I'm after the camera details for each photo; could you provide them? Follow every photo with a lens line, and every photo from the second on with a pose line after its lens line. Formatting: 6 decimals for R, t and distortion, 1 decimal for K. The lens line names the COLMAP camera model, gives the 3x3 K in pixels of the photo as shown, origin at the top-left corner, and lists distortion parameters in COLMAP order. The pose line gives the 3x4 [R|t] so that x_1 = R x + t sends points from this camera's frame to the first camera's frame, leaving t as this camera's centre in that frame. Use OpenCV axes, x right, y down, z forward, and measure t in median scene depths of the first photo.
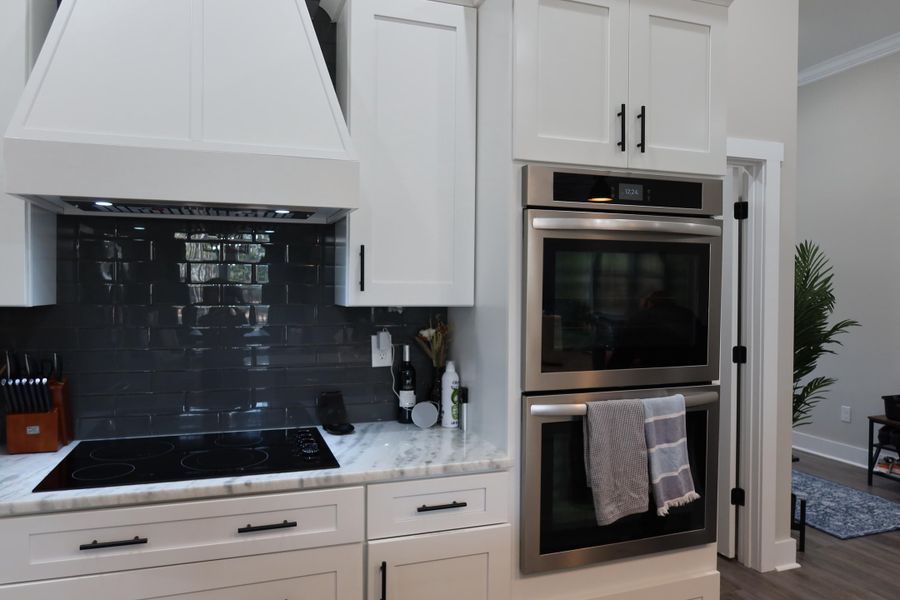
lens RADIAL K [[627.9, 0, 450.0], [0, 627.9, 300.0], [0, 0, 1]] dist [-0.024653, 0.005501]
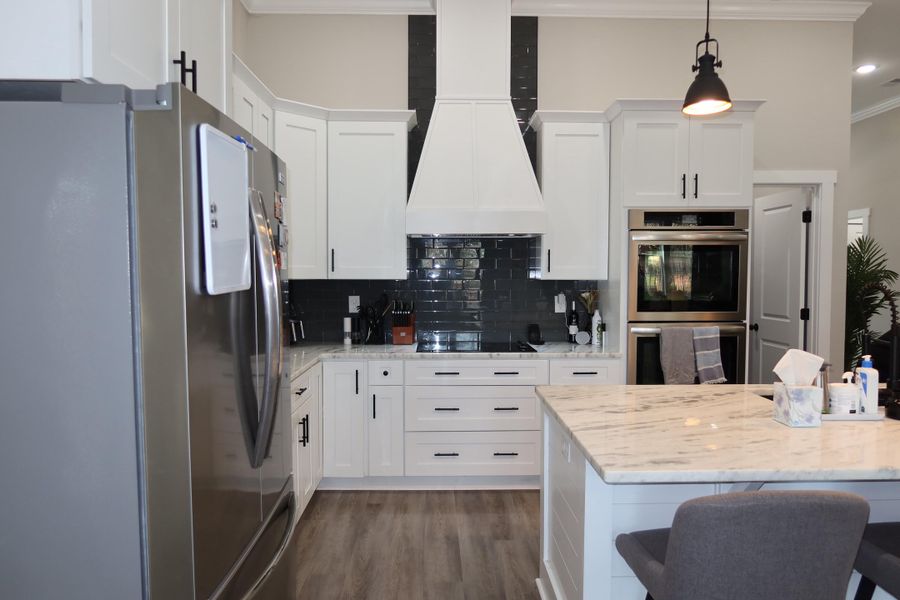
lens RADIAL K [[627.9, 0, 450.0], [0, 627.9, 300.0], [0, 0, 1]] dist [-0.024653, 0.005501]
pose [[0.951744, 0.007748, -0.306797, 0.179485], [0.000203, 0.999665, 0.025874, 0.023536], [0.306894, -0.024687, 0.951423, -1.035716]]
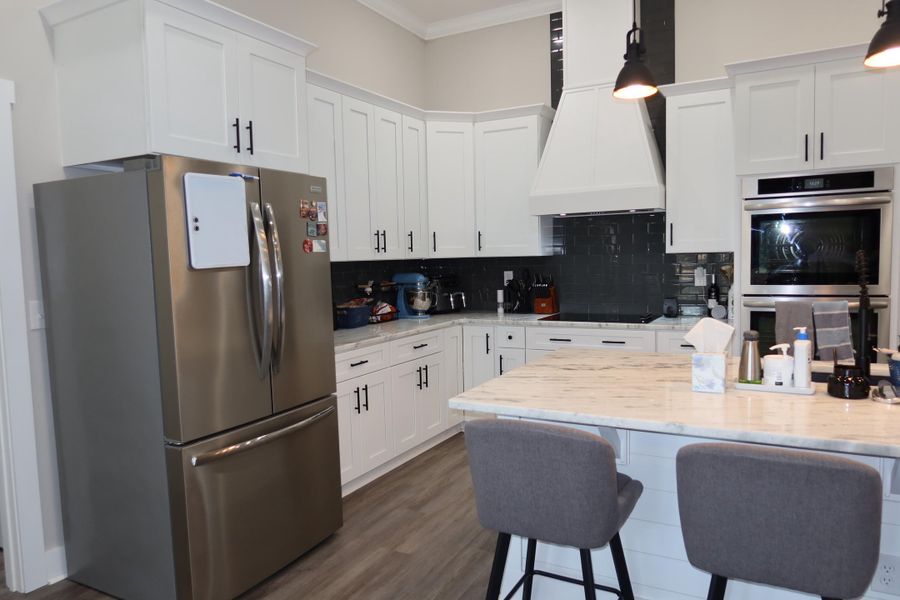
lens RADIAL K [[627.9, 0, 450.0], [0, 627.9, 300.0], [0, 0, 1]] dist [-0.024653, 0.005501]
pose [[0.667772, 0.030542, -0.743739, 0.902177], [0.017377, 0.998246, 0.056596, 0.034650], [0.744163, -0.050717, 0.666070, -0.913301]]
